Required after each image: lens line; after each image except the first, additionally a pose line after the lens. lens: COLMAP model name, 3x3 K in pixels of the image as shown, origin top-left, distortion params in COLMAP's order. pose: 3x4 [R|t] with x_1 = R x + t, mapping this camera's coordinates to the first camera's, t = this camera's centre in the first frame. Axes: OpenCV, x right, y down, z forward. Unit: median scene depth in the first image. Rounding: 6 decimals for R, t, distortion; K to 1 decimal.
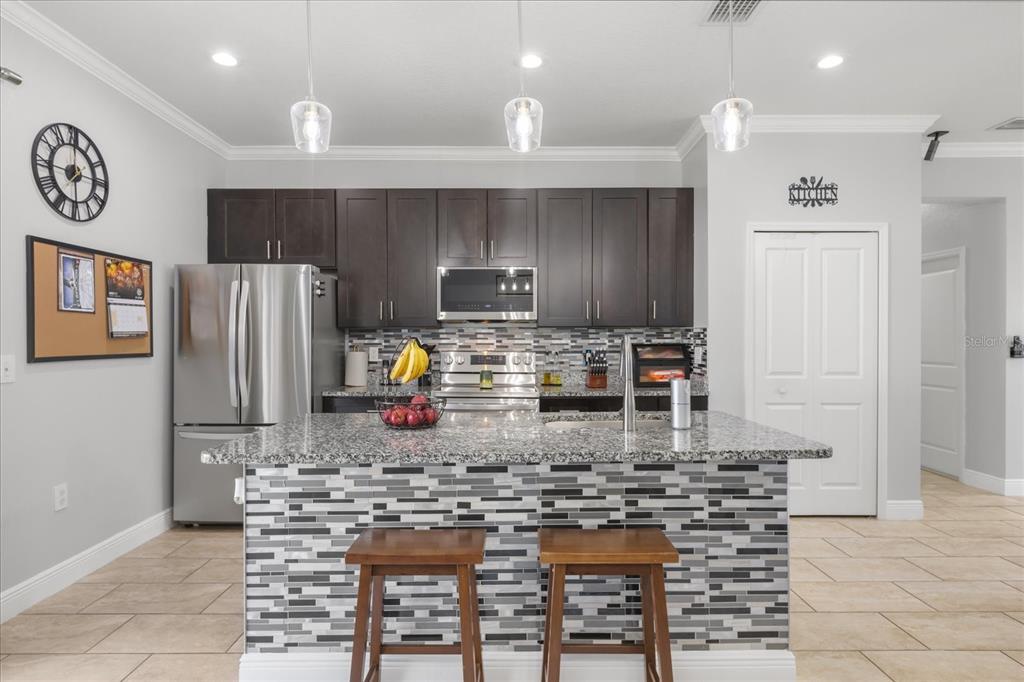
lens RADIAL K [[552.1, 0, 512.0], [0, 552.1, 341.0], [0, 0, 1]] dist [-0.000050, 0.000238]
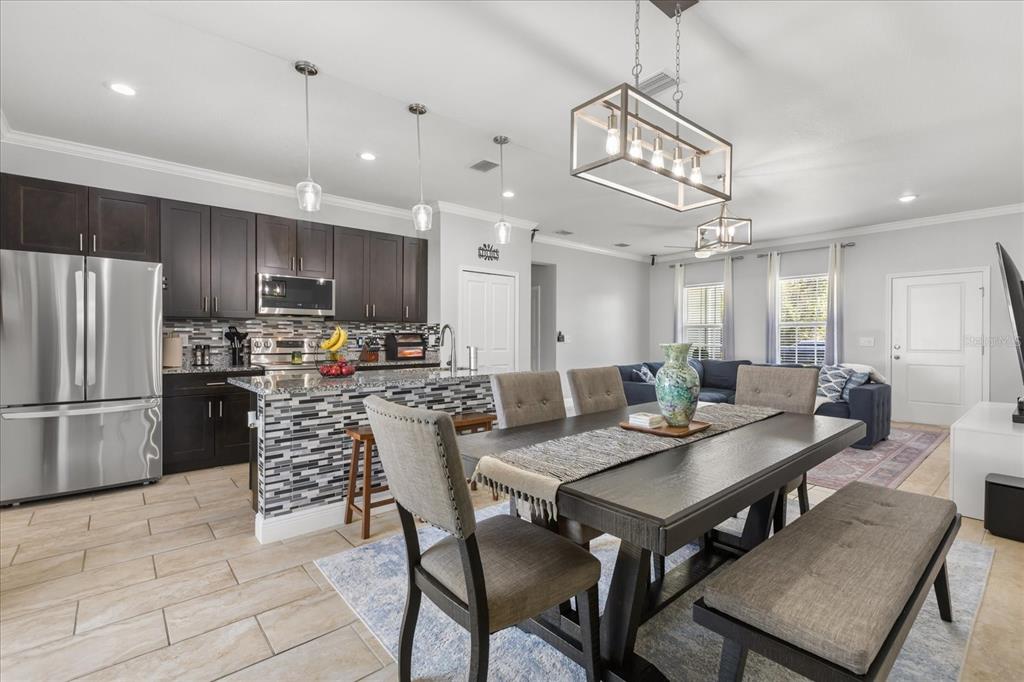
lens RADIAL K [[457.2, 0, 510.6], [0, 457.2, 339.6], [0, 0, 1]] dist [-0.002276, -0.000427]
pose [[0.762368, -0.000350, 0.647144, -0.404811], [-0.001020, 0.999998, 0.001741, 0.023366], [-0.647143, -0.001987, 0.762366, -0.233757]]
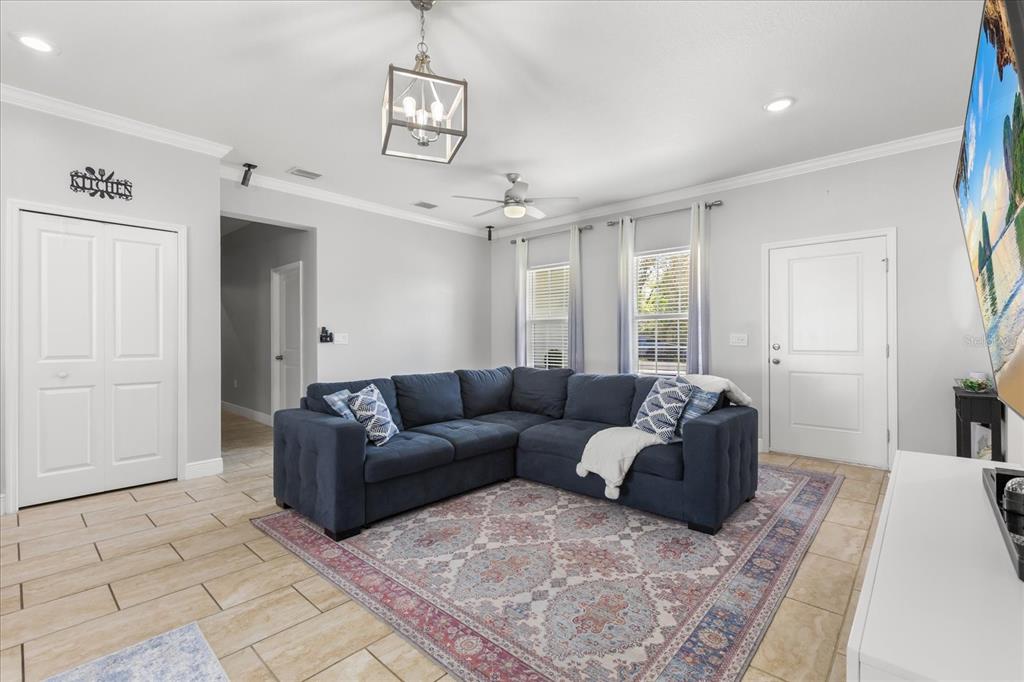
lens RADIAL K [[452.3, 0, 509.8], [0, 452.3, 337.4], [0, 0, 1]] dist [0.000264, -0.000051]
pose [[0.673142, 0.001077, 0.739513, 0.432559], [0.004759, 0.999972, -0.005788, 0.031248], [-0.739498, 0.007416, 0.673117, -0.152208]]
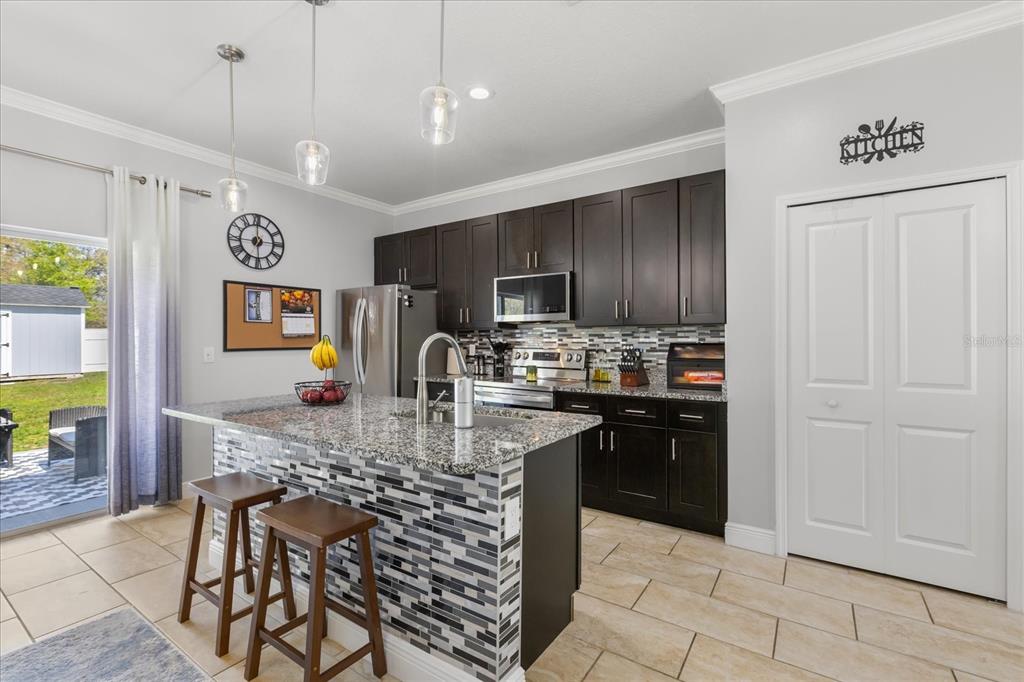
lens RADIAL K [[452.3, 0, 509.8], [0, 452.3, 337.4], [0, 0, 1]] dist [0.000264, -0.000051]
pose [[0.825068, -0.001997, -0.565030, 0.478831], [-0.001127, 0.999986, -0.005179, 0.000291], [0.565033, 0.004910, 0.825054, 0.212085]]
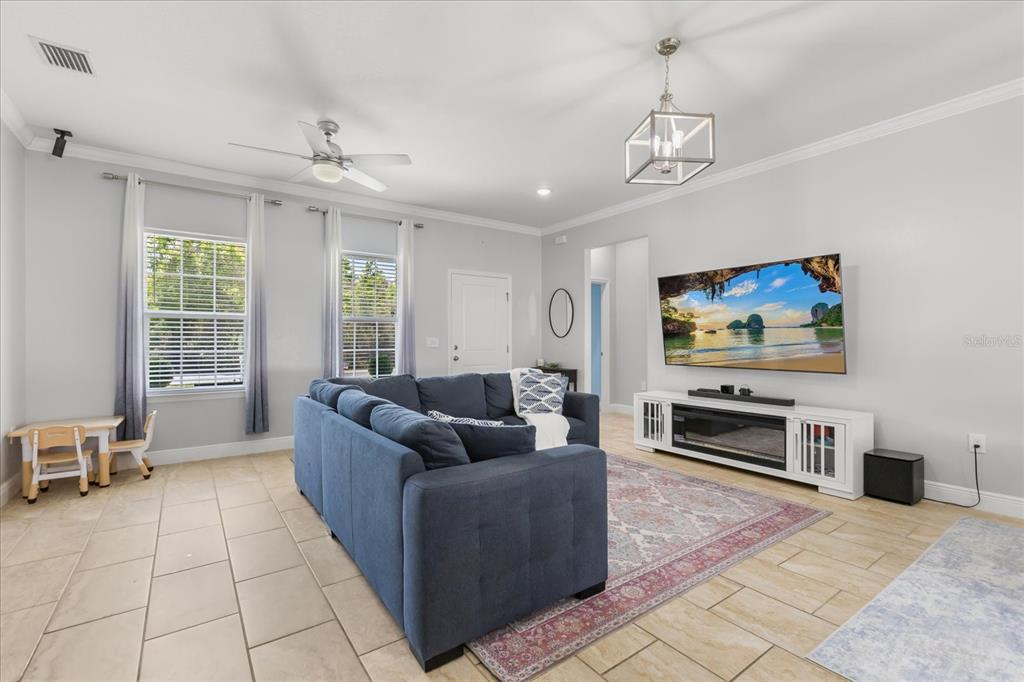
lens RADIAL K [[455.9, 0, 508.0], [0, 455.9, 341.3], [0, 0, 1]] dist [0.000280, 0.000220]
pose [[-0.579618, -0.000708, 0.814888, 0.374459], [0.004747, 0.999980, 0.004246, 0.024233], [-0.814875, 0.006330, -0.579603, 0.887297]]
